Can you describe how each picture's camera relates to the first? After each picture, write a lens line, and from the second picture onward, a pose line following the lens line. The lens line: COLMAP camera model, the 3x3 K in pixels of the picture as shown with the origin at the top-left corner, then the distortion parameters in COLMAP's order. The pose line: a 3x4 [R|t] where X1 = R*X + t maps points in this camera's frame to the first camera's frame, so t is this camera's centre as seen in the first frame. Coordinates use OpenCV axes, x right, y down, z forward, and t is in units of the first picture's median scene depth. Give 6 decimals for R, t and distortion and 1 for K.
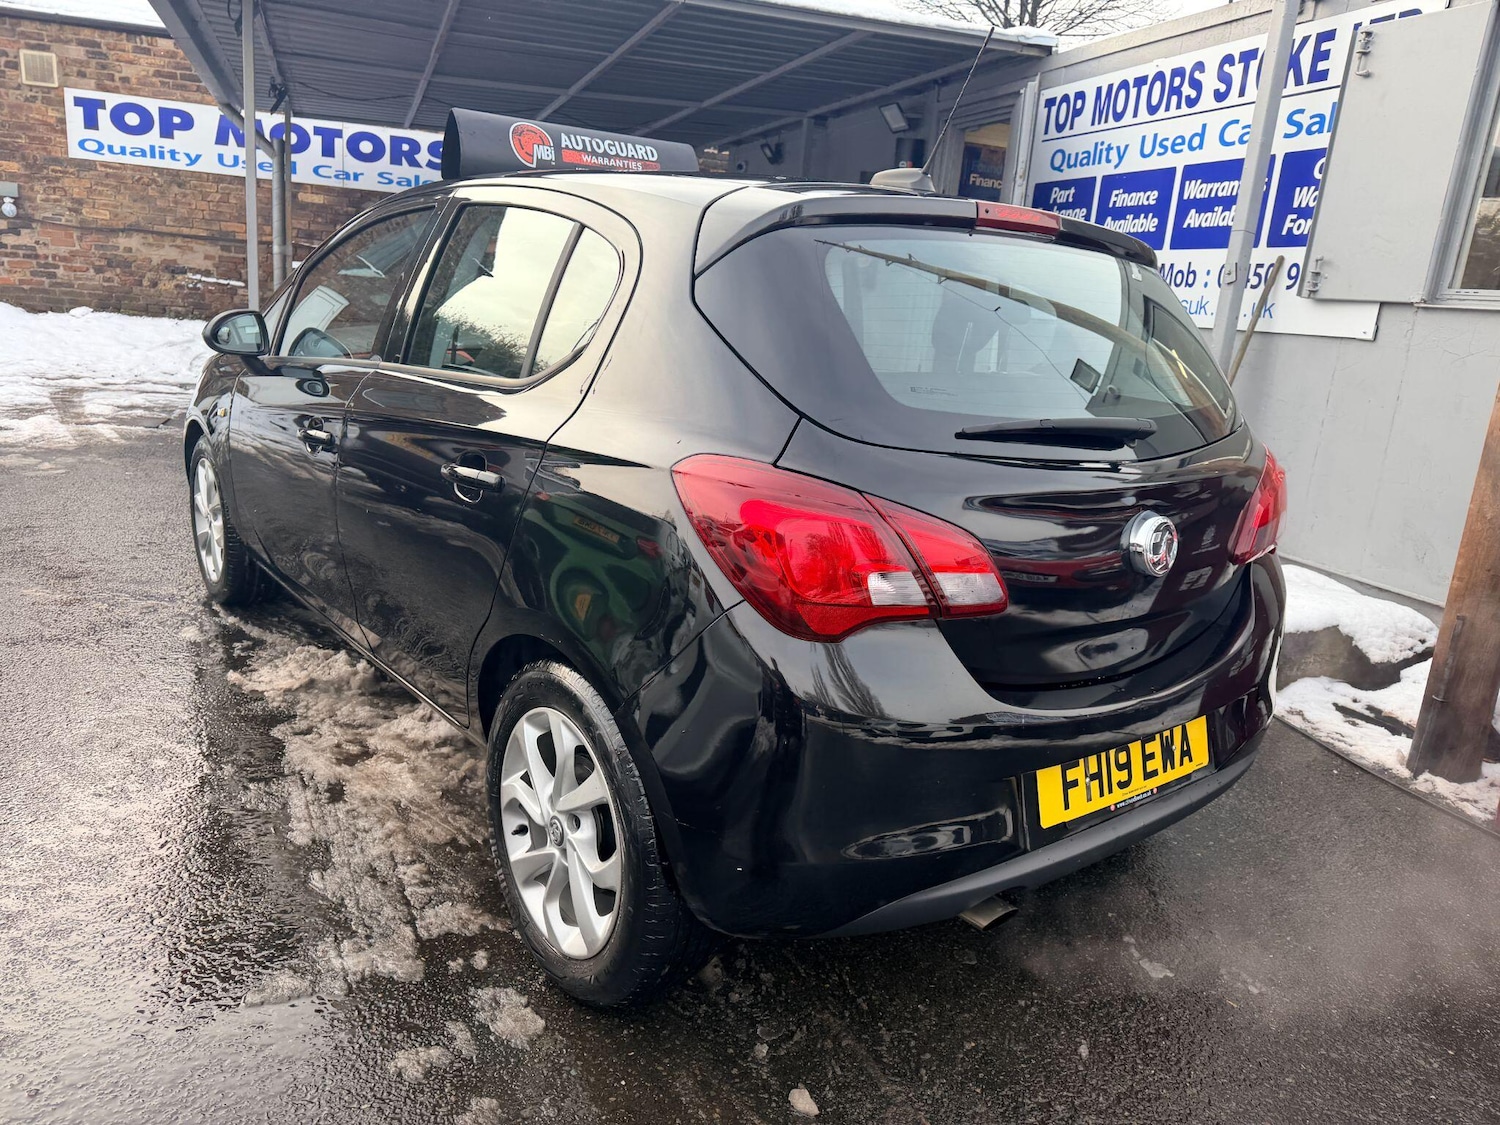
lens RADIAL K [[1063.2, 0, 745.7], [0, 1063.2, 564.8], [0, 0, 1]] dist [0.007293, -0.006872]
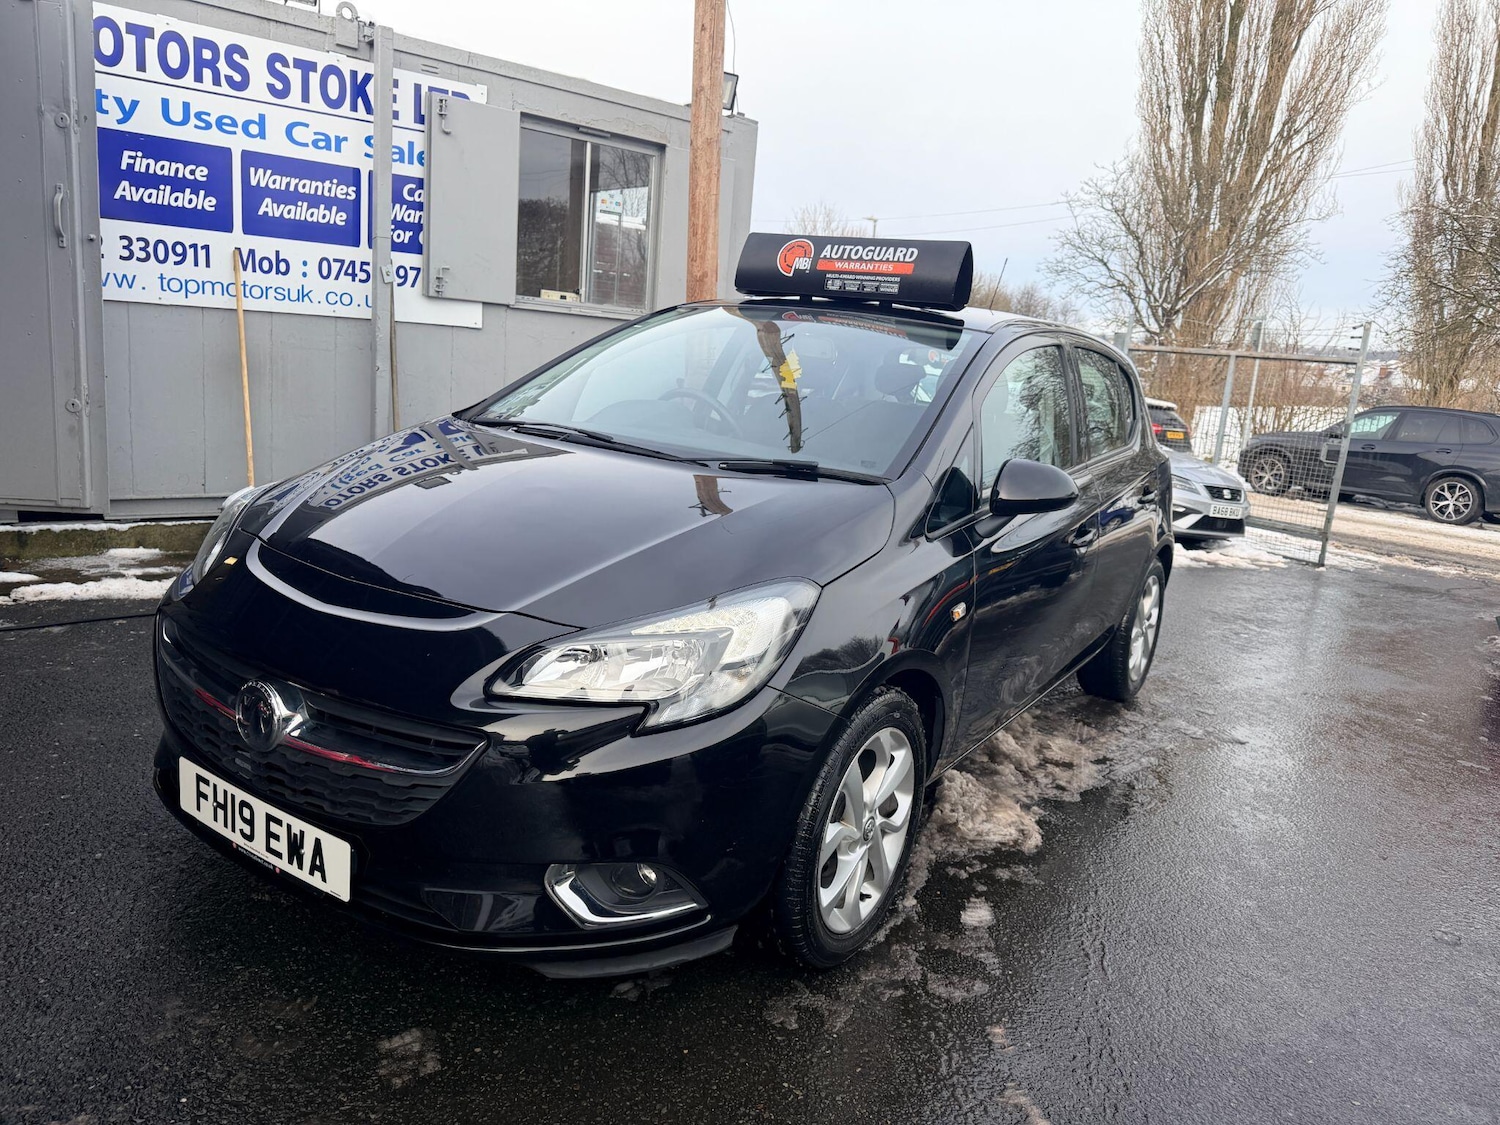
lens RADIAL K [[1062.7, 0, 746.7], [0, 1062.7, 544.6], [0, 0, 1]] dist [0.006997, -0.007138]
pose [[-0.307637, -0.278320, 0.909889, -0.802822], [0.130066, 0.934987, 0.329973, -0.323080], [-0.942572, 0.219858, -0.251437, 0.965040]]
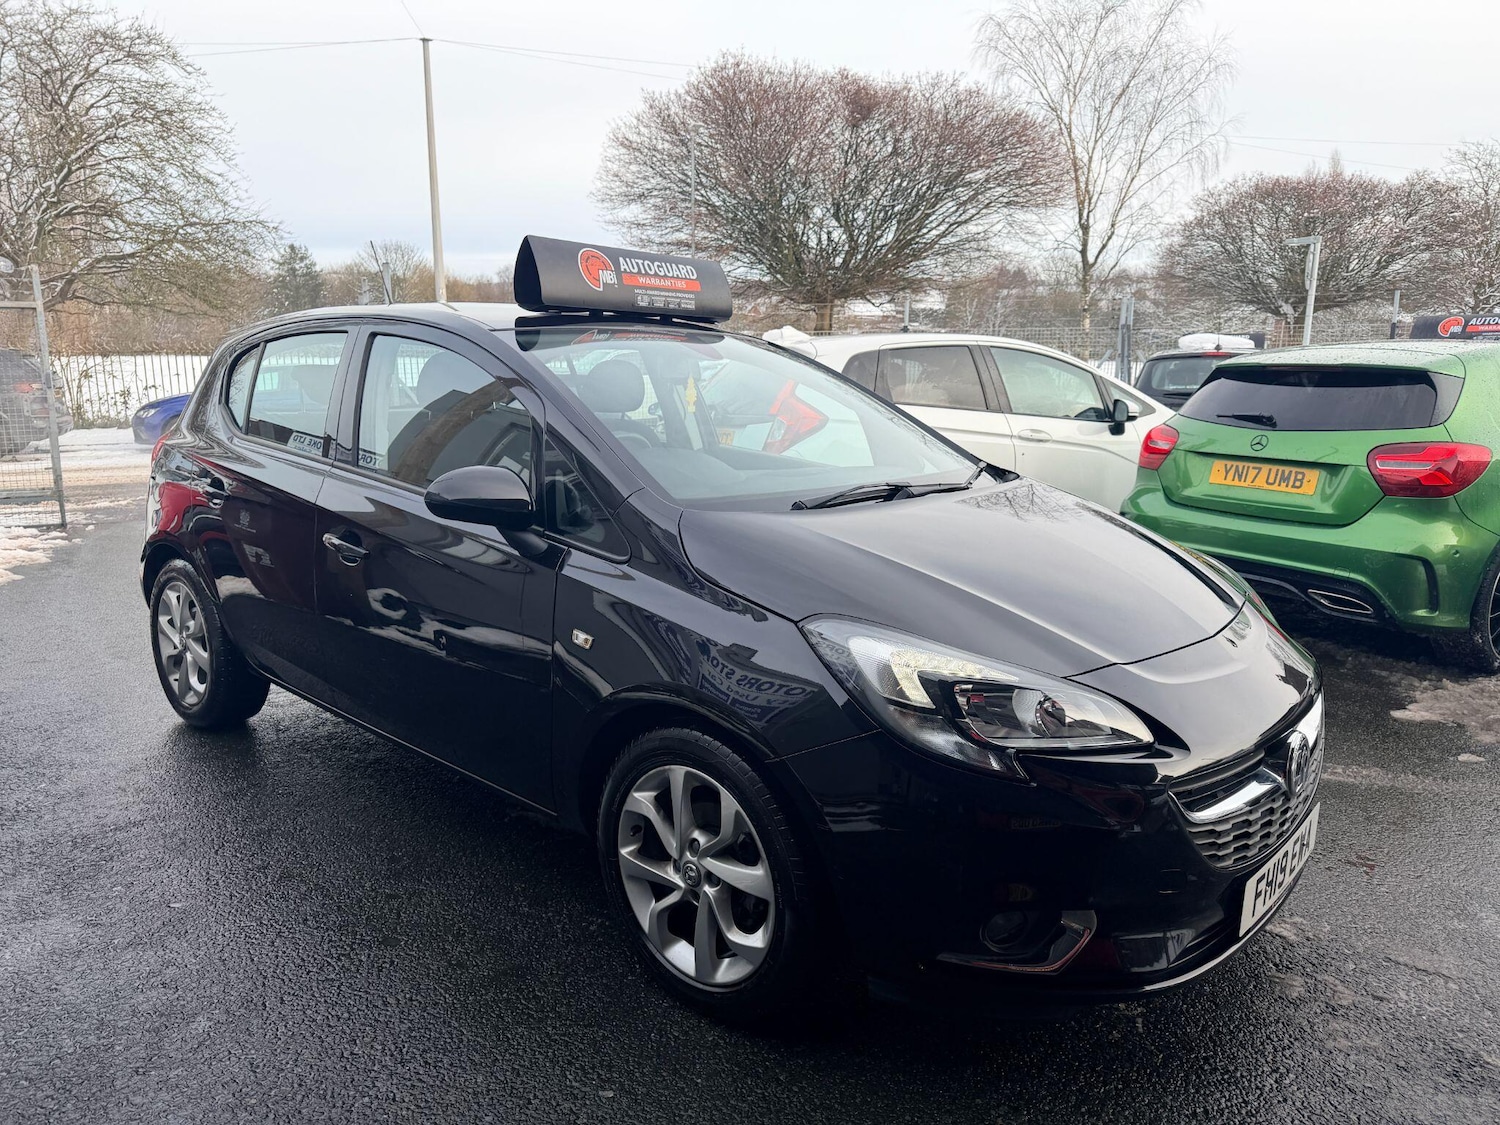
lens RADIAL K [[1048.7, 0, 751.3], [0, 1048.7, 558.9], [0, 0, 1]] dist [0.012093, -0.010088]
pose [[-0.980516, -0.054446, -0.188741, -0.060779], [-0.130737, 0.897993, 0.420138, -0.389253], [0.146613, 0.436628, -0.887615, 1.387246]]
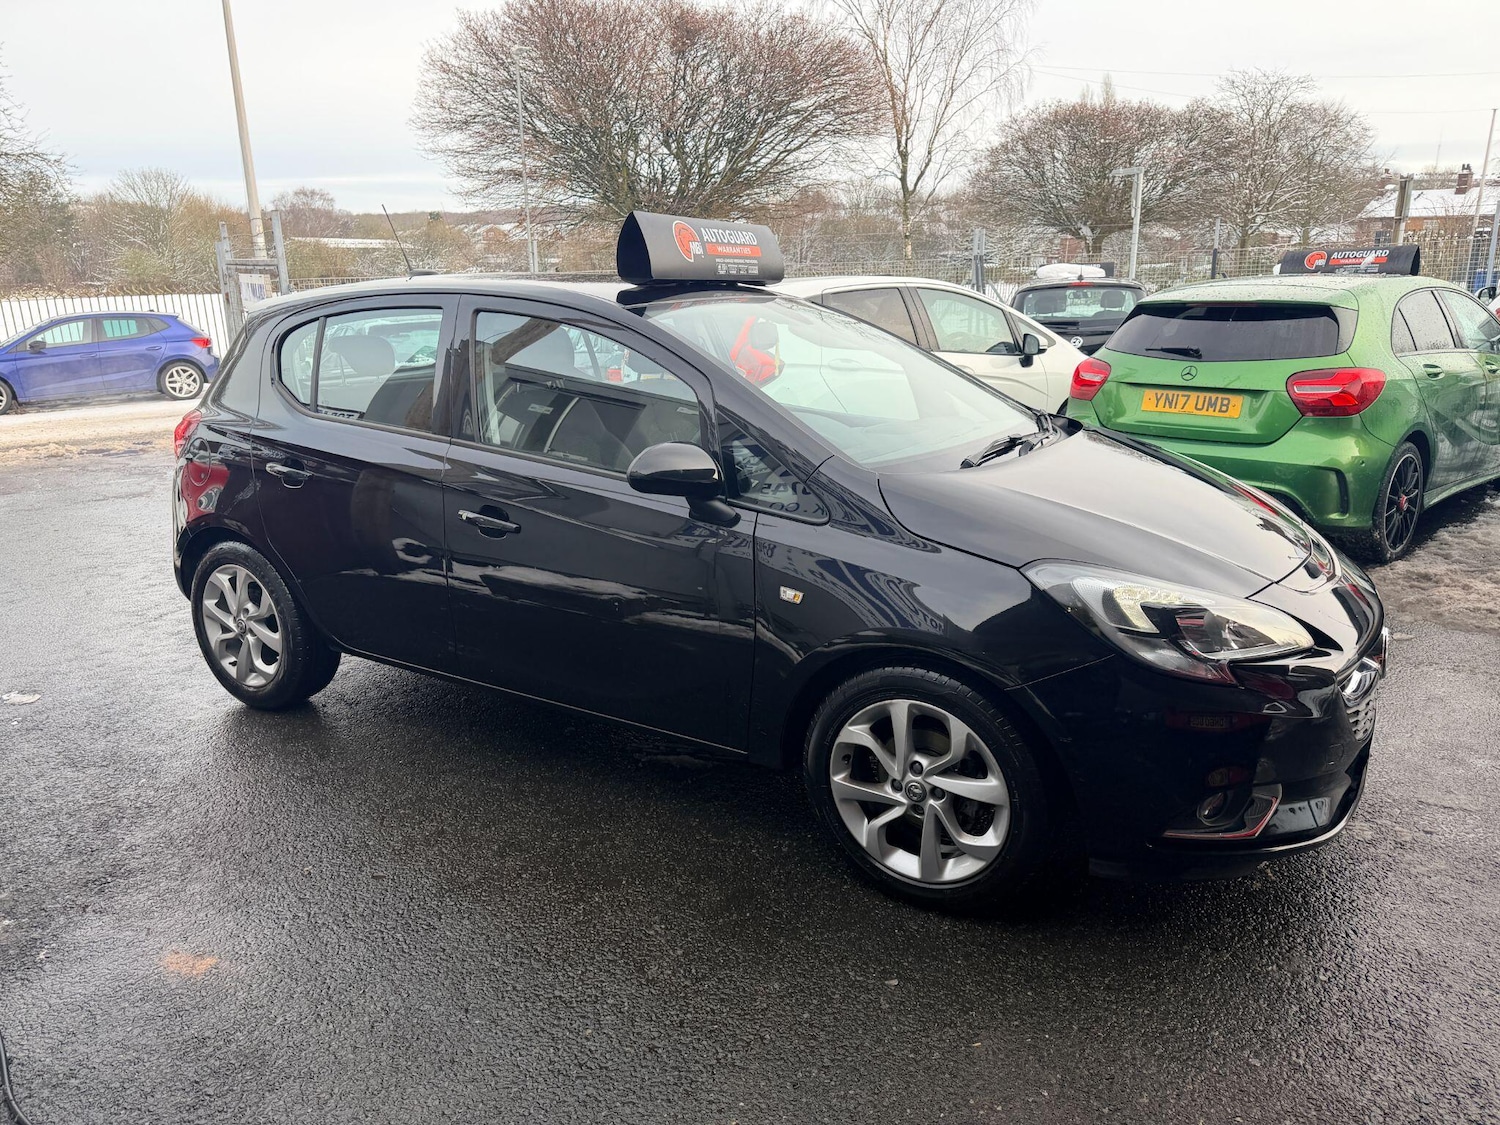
lens RADIAL K [[1040.8, 0, 750.3], [0, 1040.8, 554.3], [0, 0, 1]] dist [0.037054, -0.042279]
pose [[-0.935932, 0.022917, -0.351434, 0.129057], [-0.148227, 0.879559, 0.452112, -0.398388], [0.319468, 0.475238, -0.819811, 1.382553]]
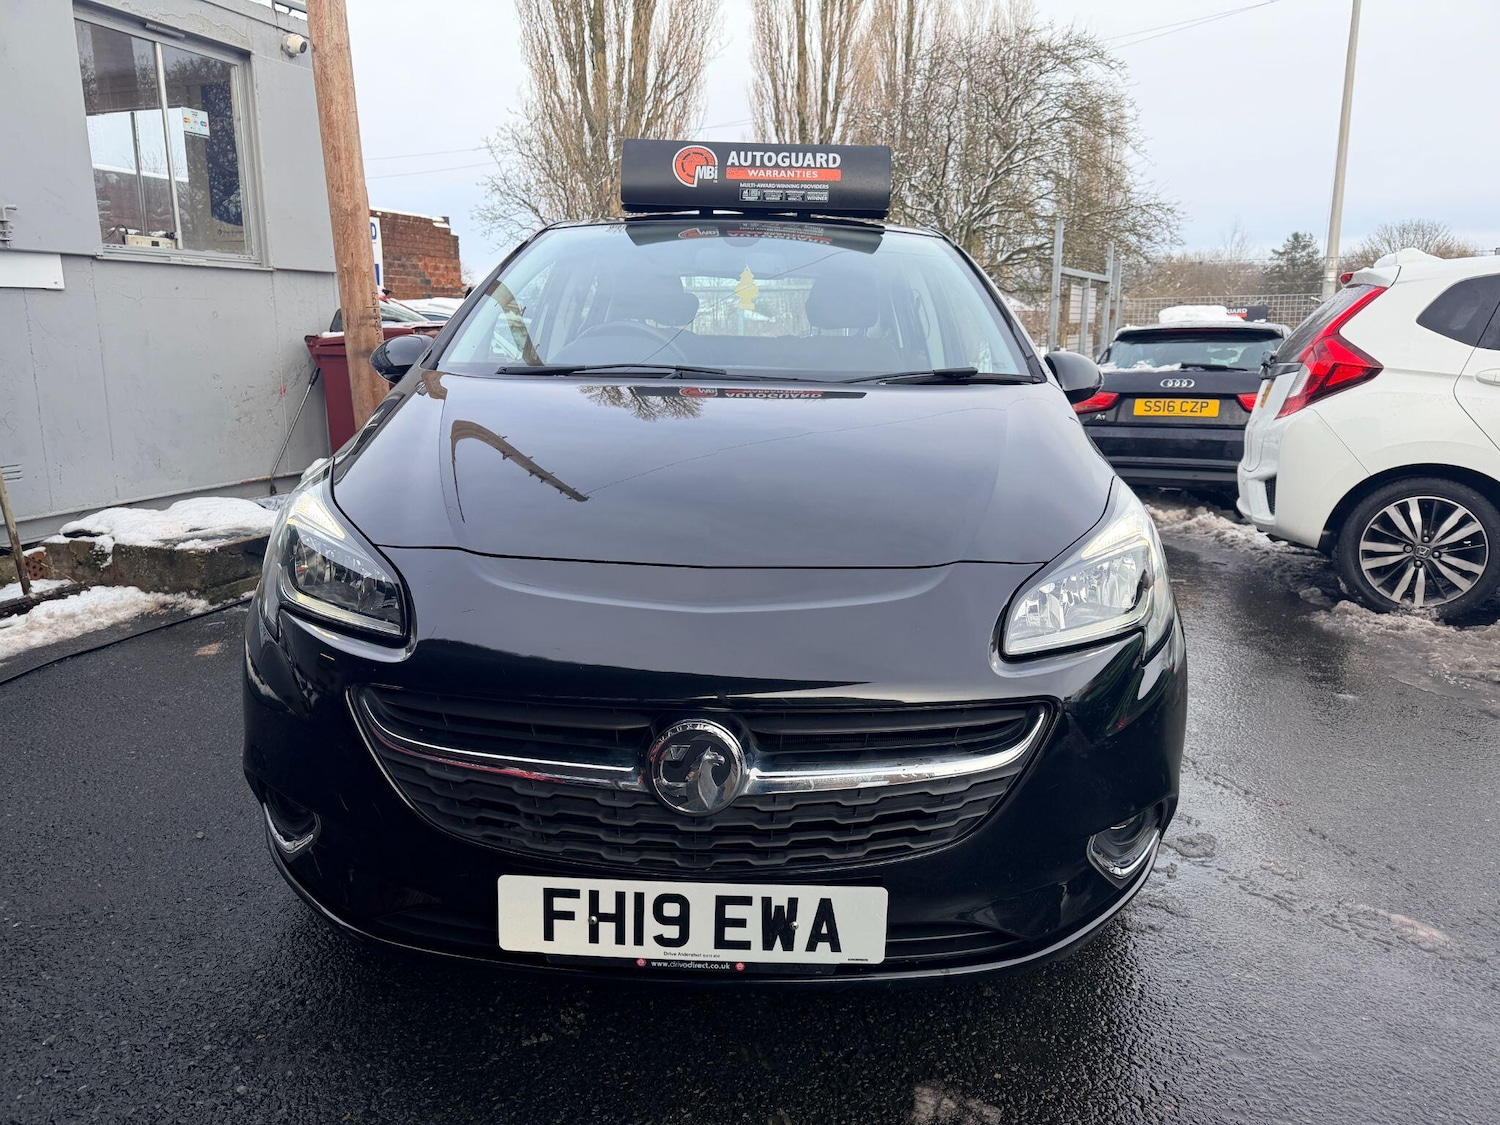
lens RADIAL K [[1062.7, 0, 746.7], [0, 1062.7, 544.6], [0, 0, 1]] dist [0.006997, -0.007138]
pose [[-0.765450, -0.210087, 0.608235, -0.563046], [0.093714, 0.898734, 0.428363, -0.331048], [-0.636635, 0.384891, -0.668248, 1.220790]]
